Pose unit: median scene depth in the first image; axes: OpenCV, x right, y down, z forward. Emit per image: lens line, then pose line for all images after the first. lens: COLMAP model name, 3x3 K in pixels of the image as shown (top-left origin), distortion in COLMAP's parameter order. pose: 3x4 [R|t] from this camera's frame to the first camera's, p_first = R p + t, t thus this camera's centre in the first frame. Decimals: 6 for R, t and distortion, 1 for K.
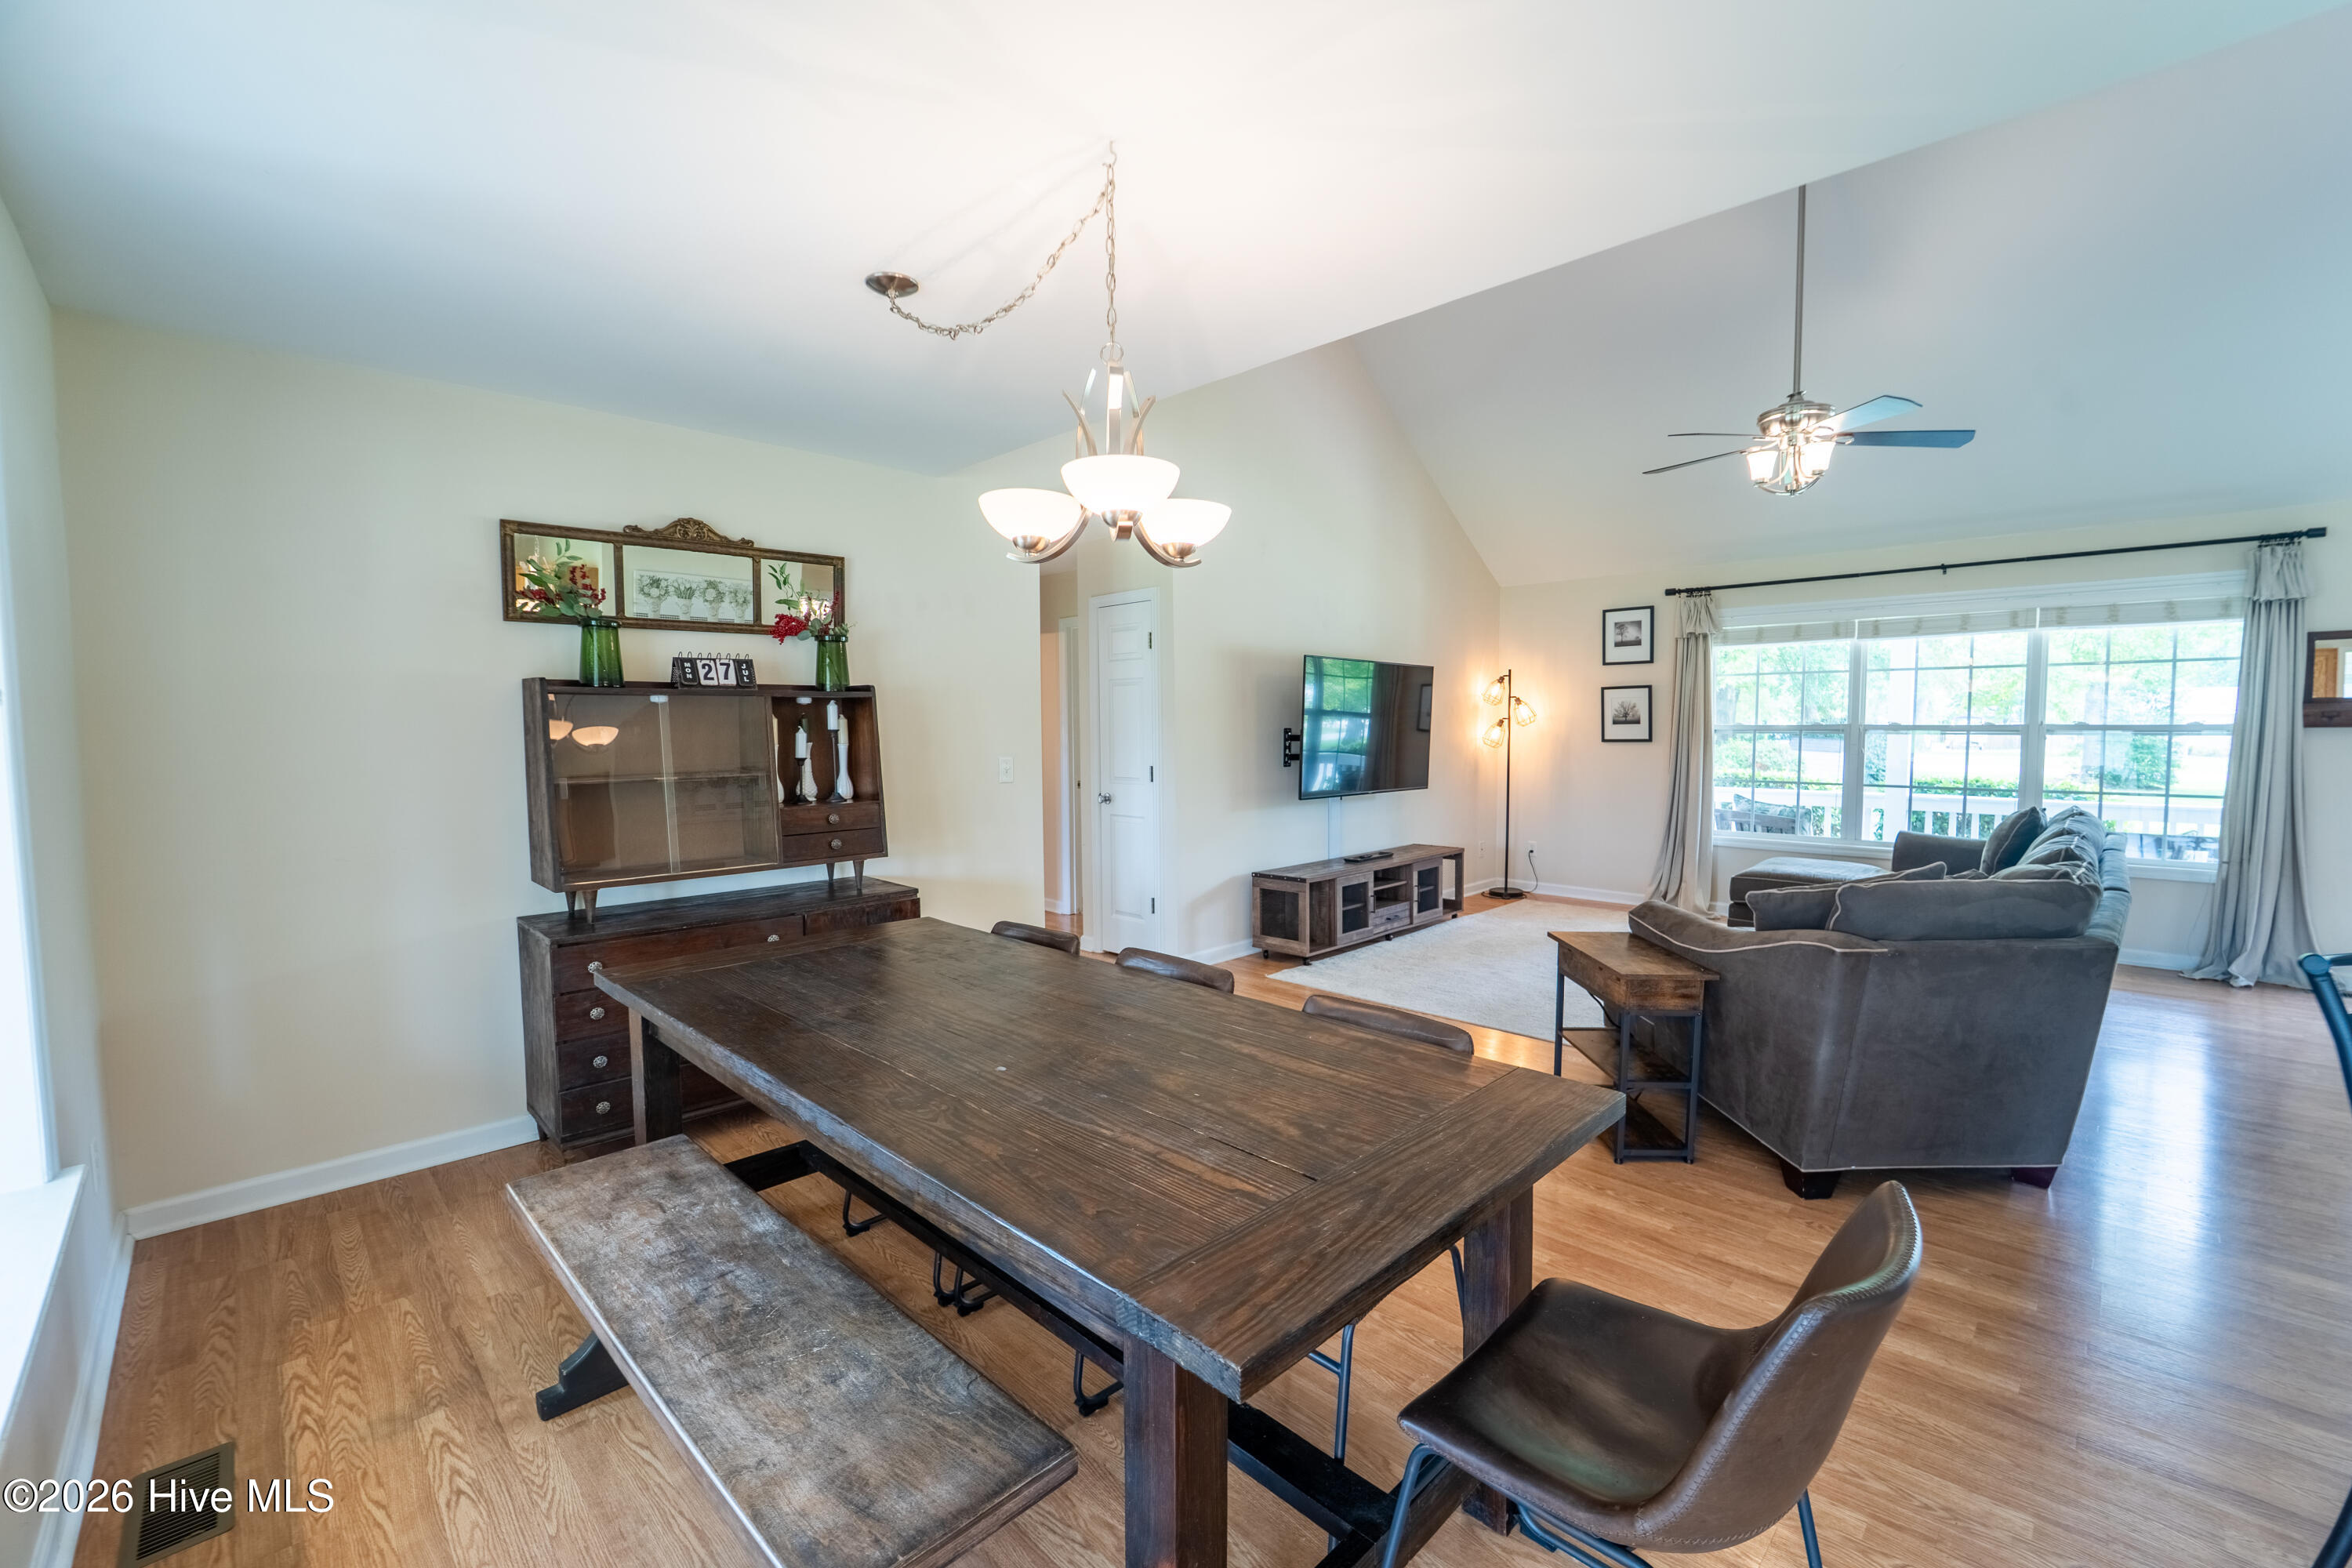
lens RADIAL K [[972.7, 0, 1176.3], [0, 972.7, 787.3], [0, 0, 1]] dist [-0.019191, -0.000131]
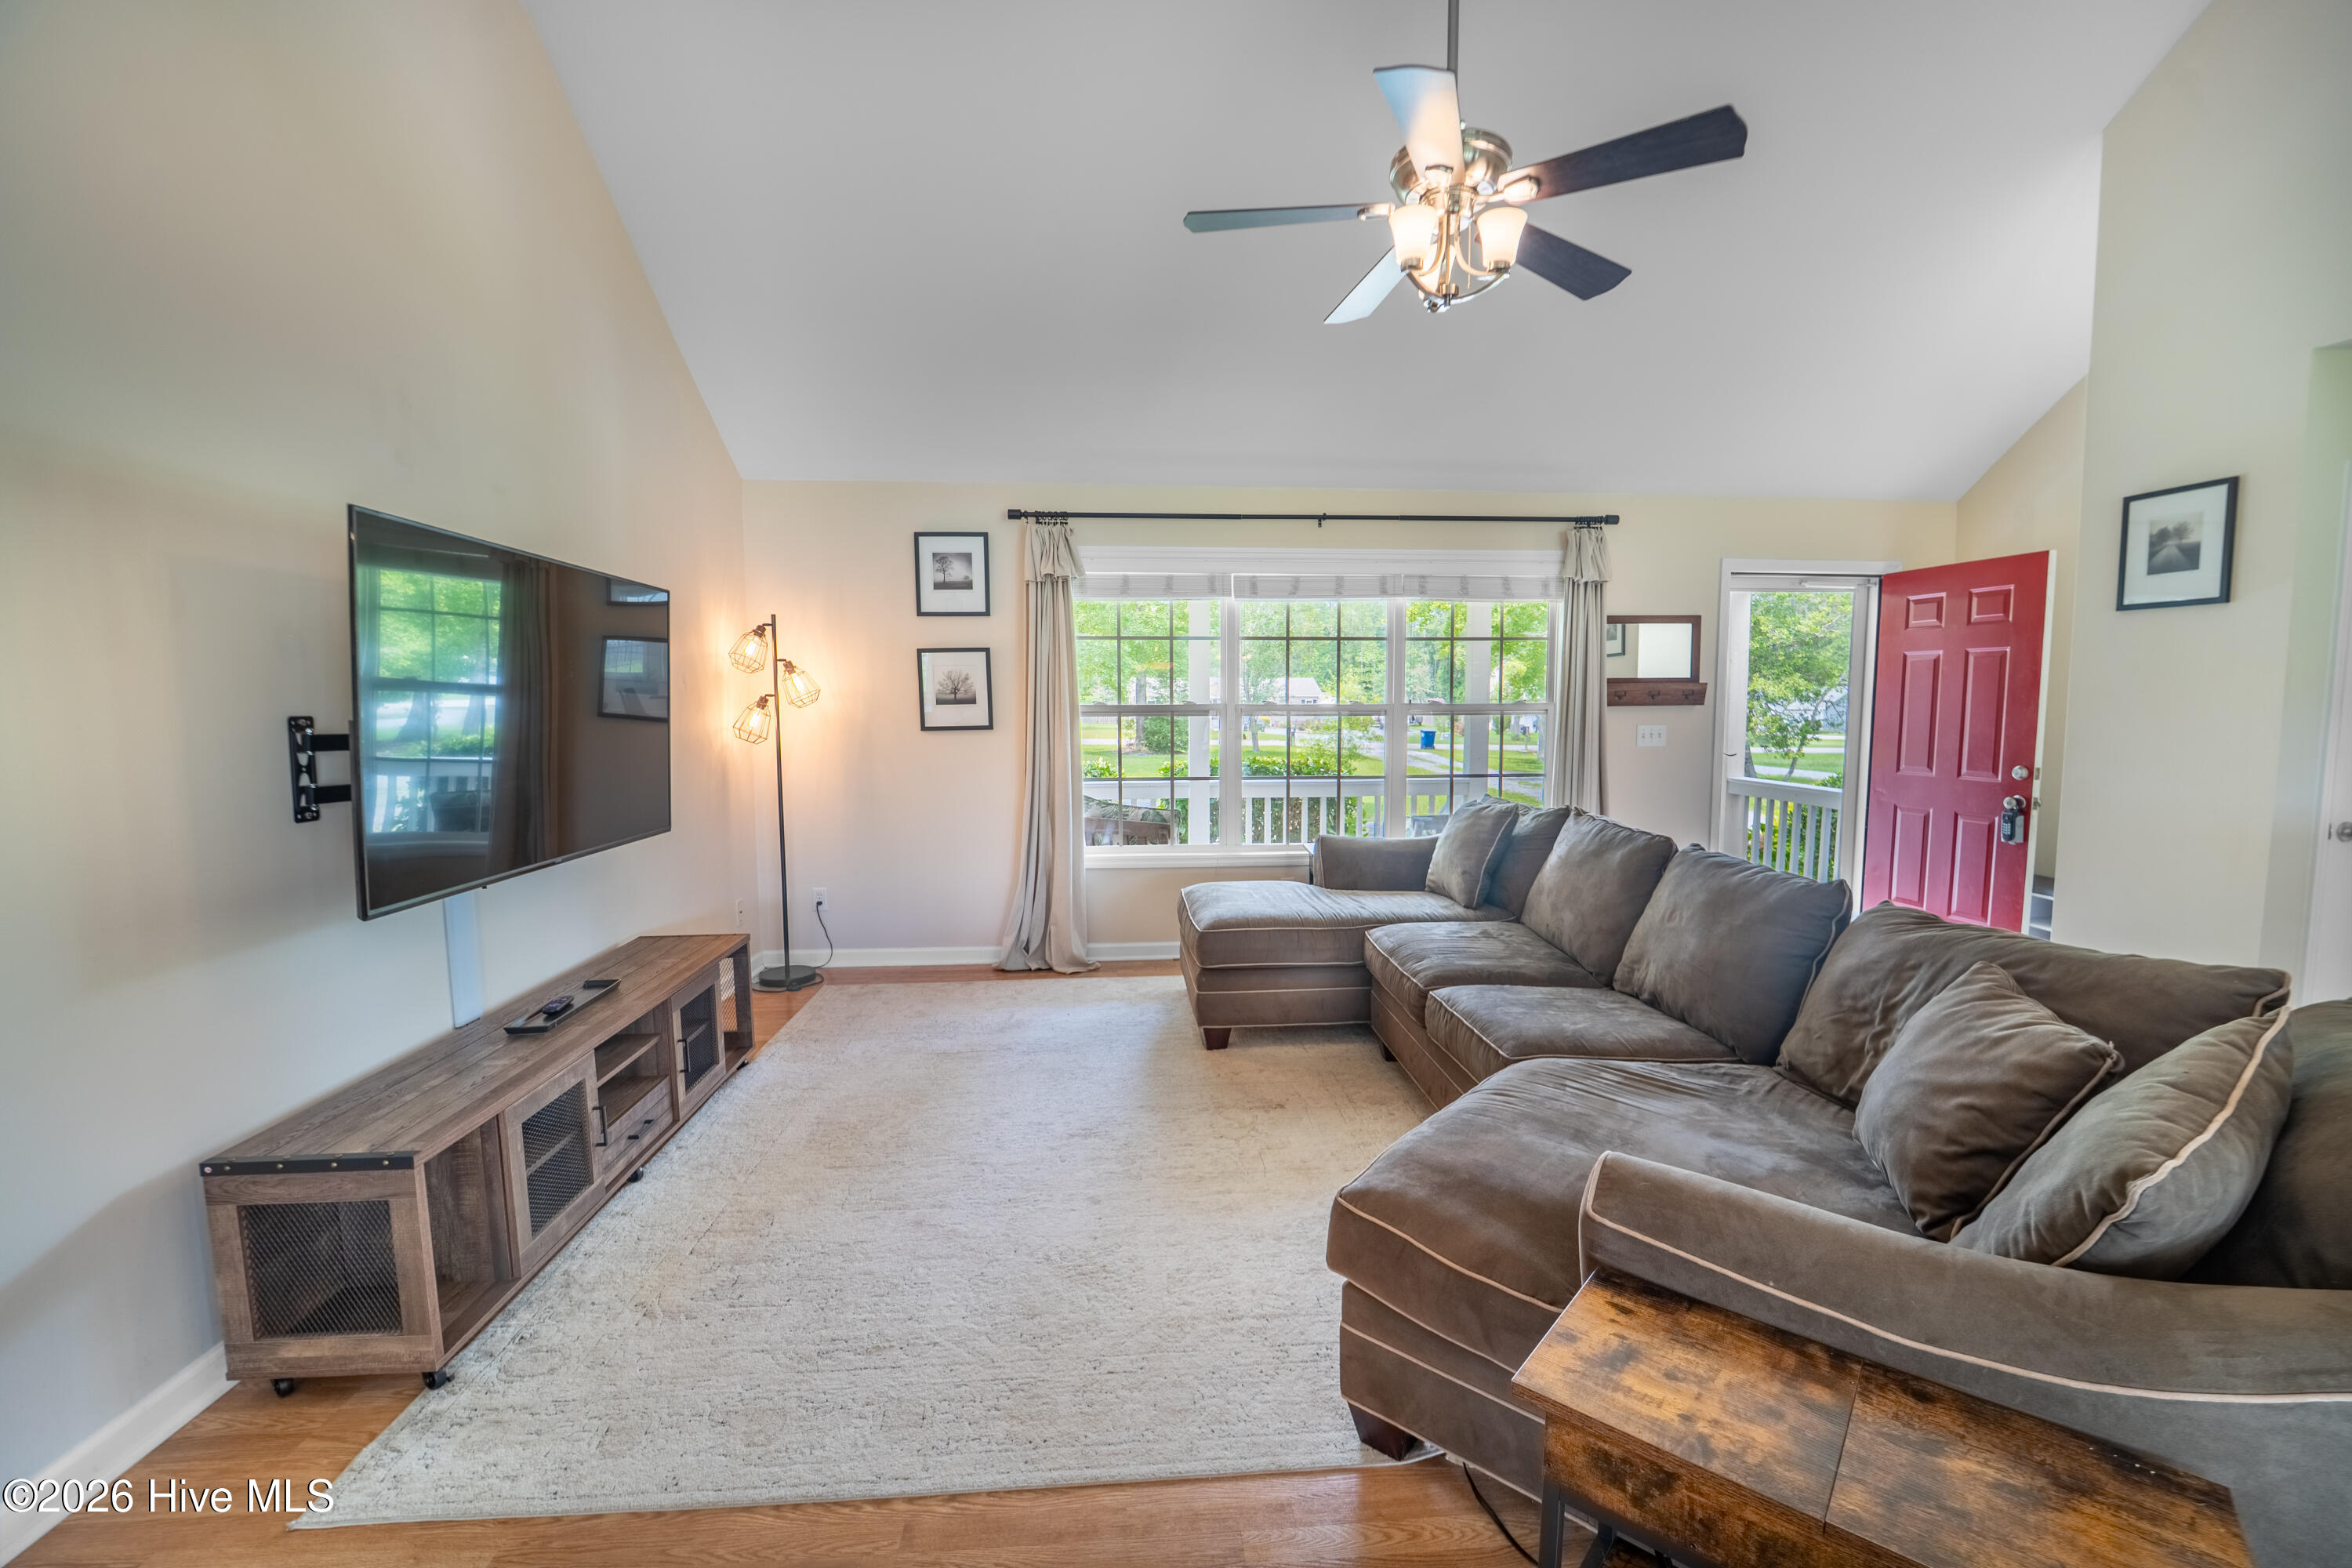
lens RADIAL K [[959.0, 0, 1175.0], [0, 959.0, 791.0], [0, 0, 1]] dist [-0.023113, 0.000097]
pose [[0.653446, -0.066413, 0.754054, 0.056284], [0.048930, 0.997766, 0.045476, -0.029879], [-0.755390, 0.007179, 0.655236, 0.480947]]
